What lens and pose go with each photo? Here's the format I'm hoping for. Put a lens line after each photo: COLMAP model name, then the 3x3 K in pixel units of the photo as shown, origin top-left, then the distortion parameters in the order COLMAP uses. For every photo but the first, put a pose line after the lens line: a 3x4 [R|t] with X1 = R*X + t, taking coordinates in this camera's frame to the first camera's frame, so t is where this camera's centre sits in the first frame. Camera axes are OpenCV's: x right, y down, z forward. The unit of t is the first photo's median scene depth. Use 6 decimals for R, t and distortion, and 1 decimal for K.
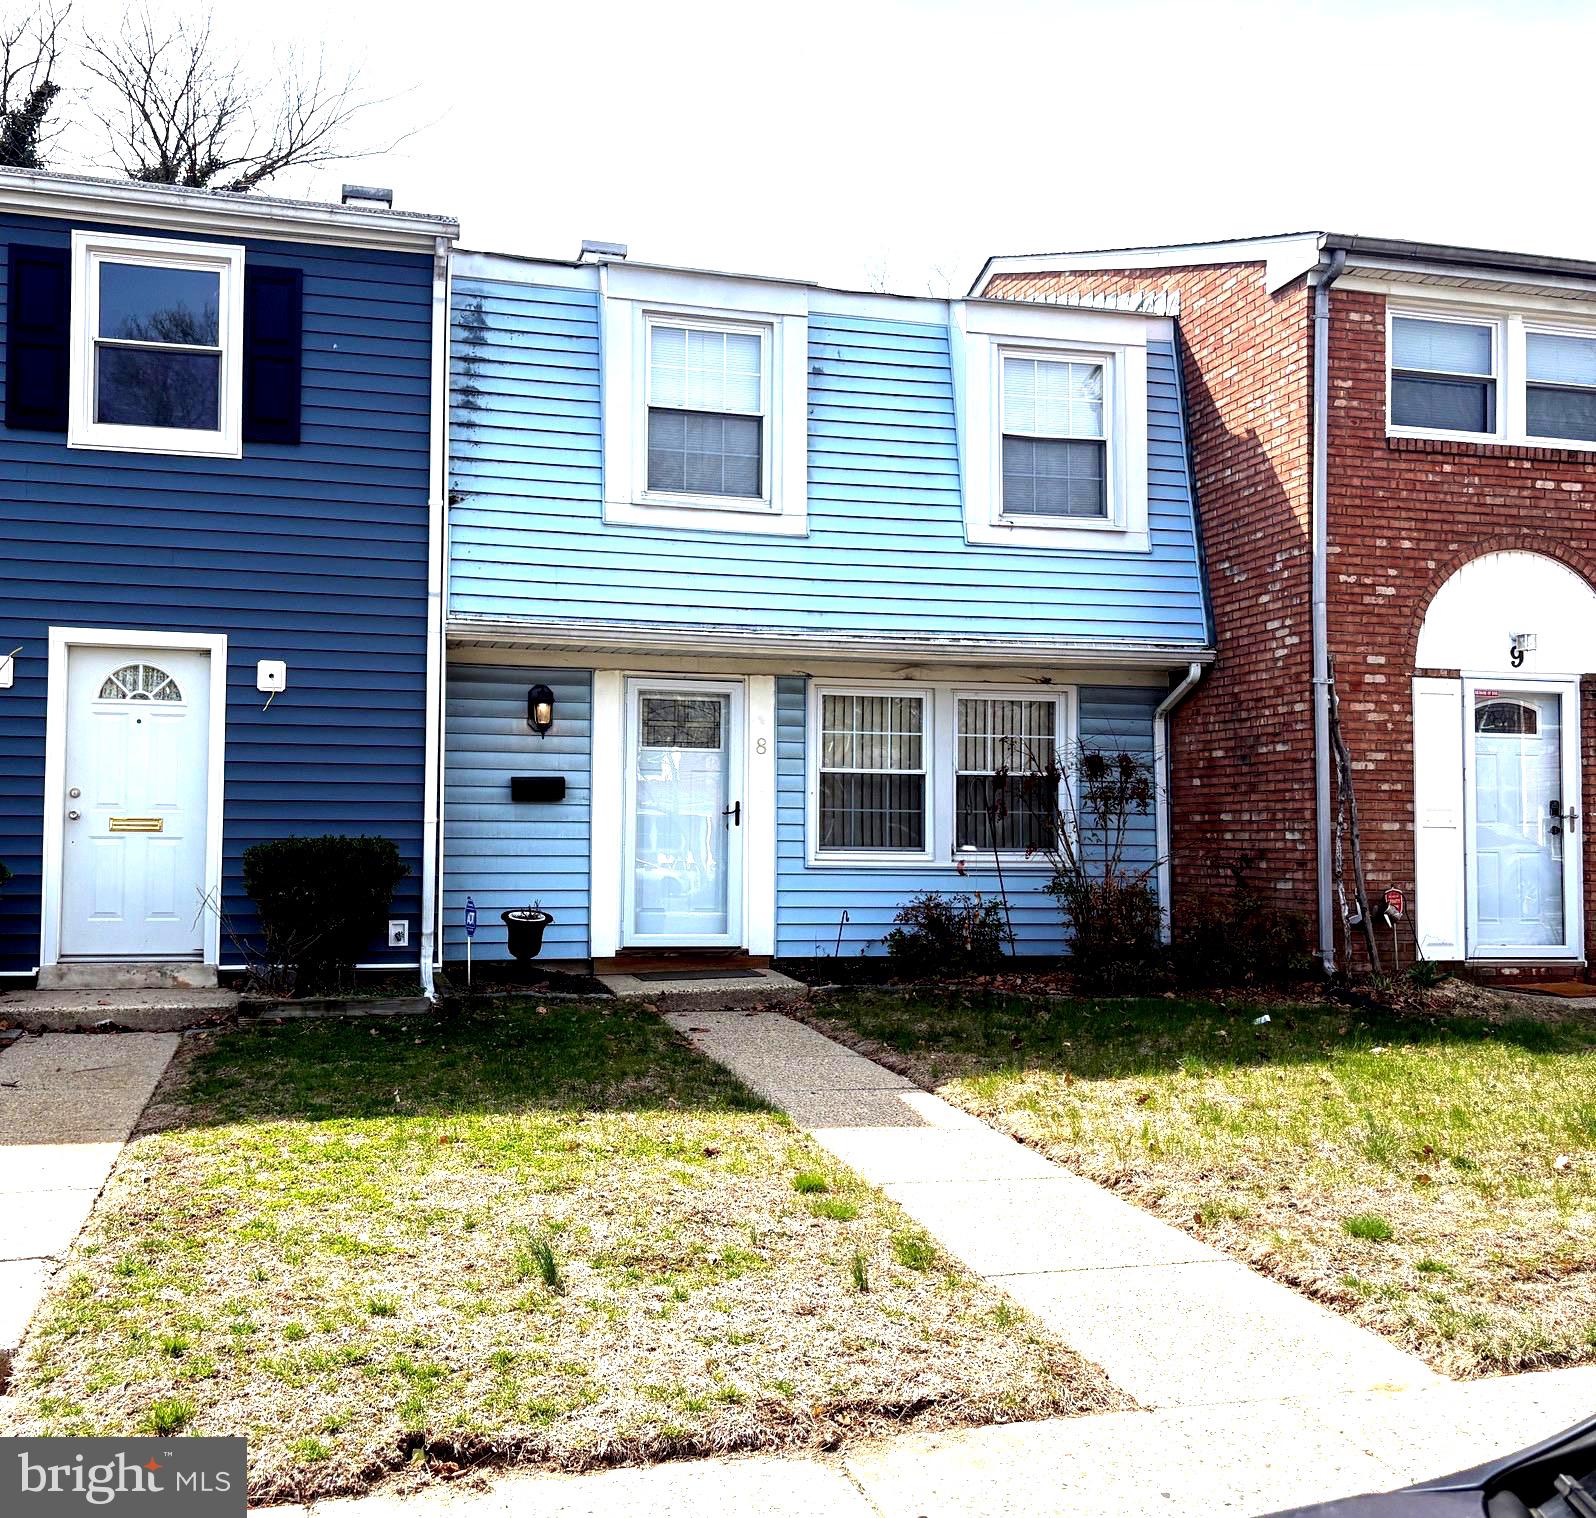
lens RADIAL K [[1527.5, 0, 798.0], [0, 1527.5, 759.0], [0, 0, 1]] dist [0.001806, 0.001863]
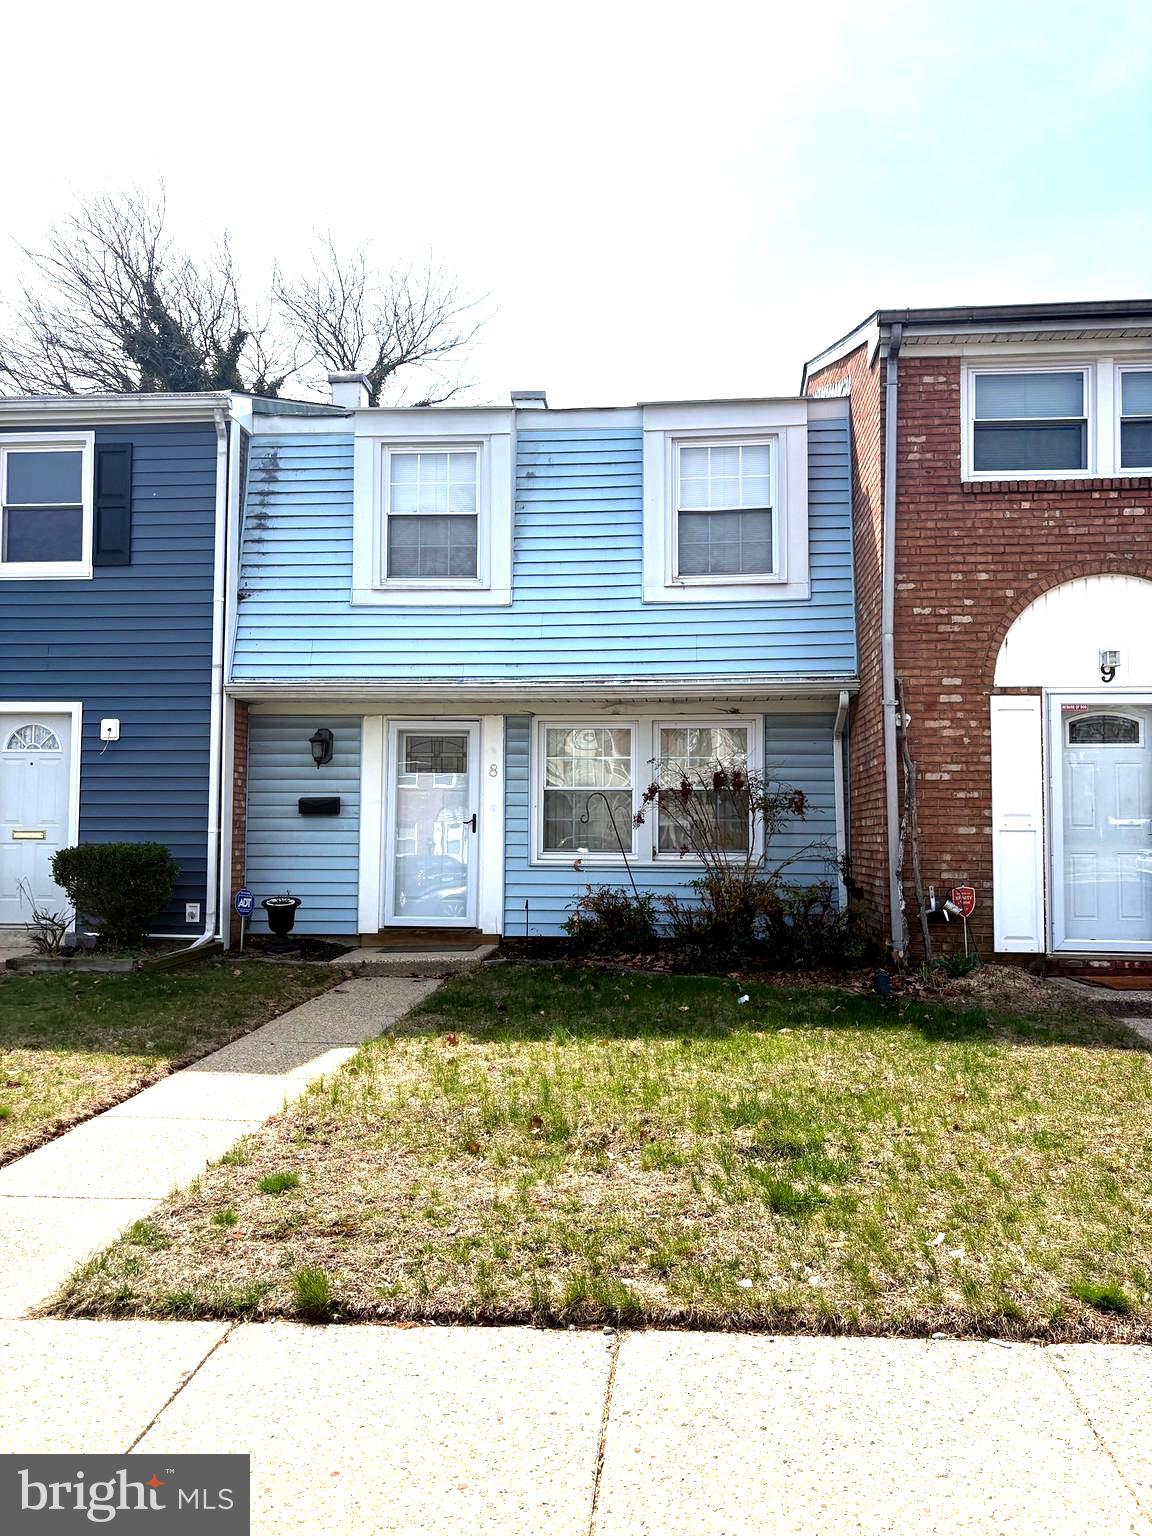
lens RADIAL K [[1163.7, 0, 576.3], [0, 1163.7, 762.1], [0, 0, 1]] dist [-0.005802, -0.003546]
pose [[0.948616, -0.024976, -0.315441, 0.379275], [0.019605, 0.999604, -0.020190, 0.005856], [0.315820, 0.012969, 0.948730, 0.104532]]
